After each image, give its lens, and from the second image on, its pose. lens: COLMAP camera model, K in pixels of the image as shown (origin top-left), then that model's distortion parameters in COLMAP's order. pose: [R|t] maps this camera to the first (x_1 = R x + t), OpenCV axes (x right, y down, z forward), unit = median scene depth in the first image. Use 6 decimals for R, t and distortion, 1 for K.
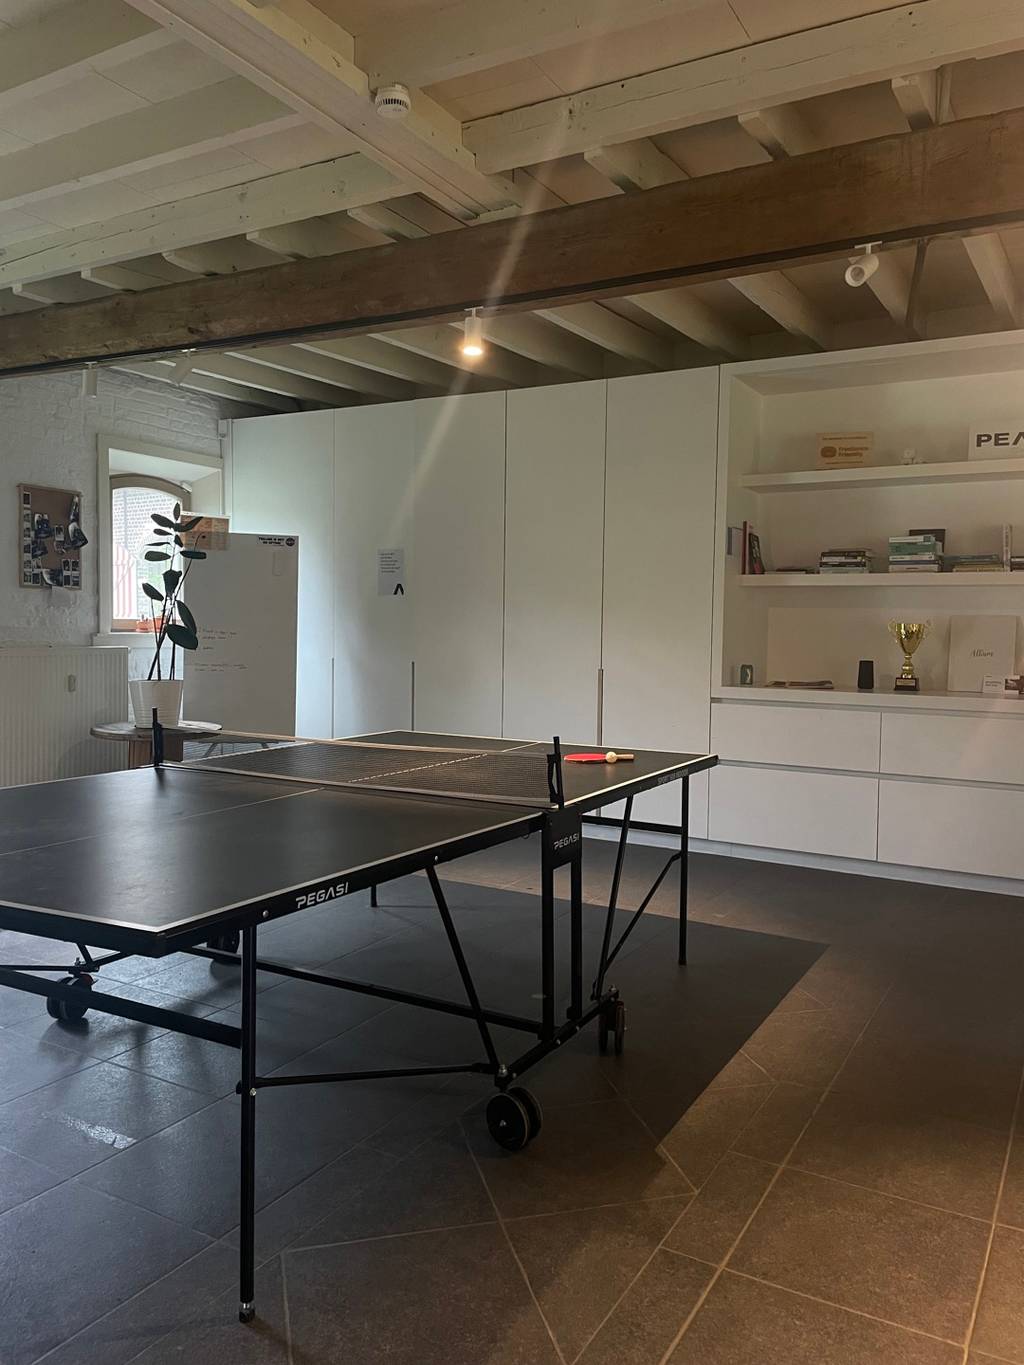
lens RADIAL K [[1042.7, 0, 512.0], [0, 1042.7, 682.5], [0, 0, 1]] dist [0.117836, -0.155645]
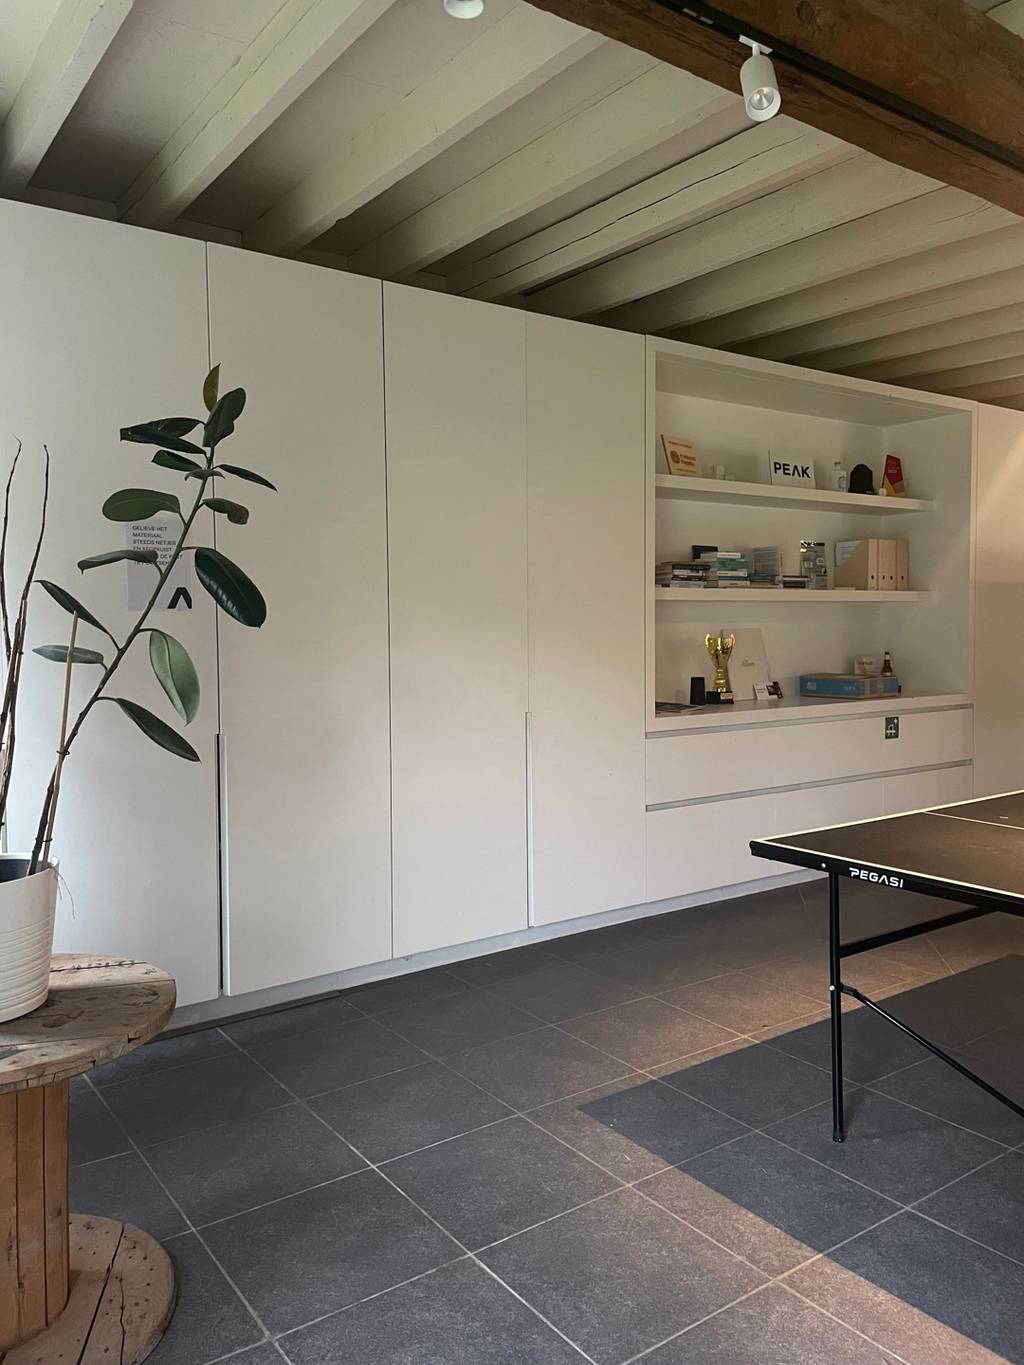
lens RADIAL K [[1042.7, 0, 512.0], [0, 1042.7, 682.5], [0, 0, 1]] dist [0.117836, -0.155645]
pose [[0.403321, -0.070275, 0.912356, -0.633753], [0.068088, 0.996587, 0.046663, -0.074502], [-0.912522, 0.043301, 0.406730, 0.782077]]
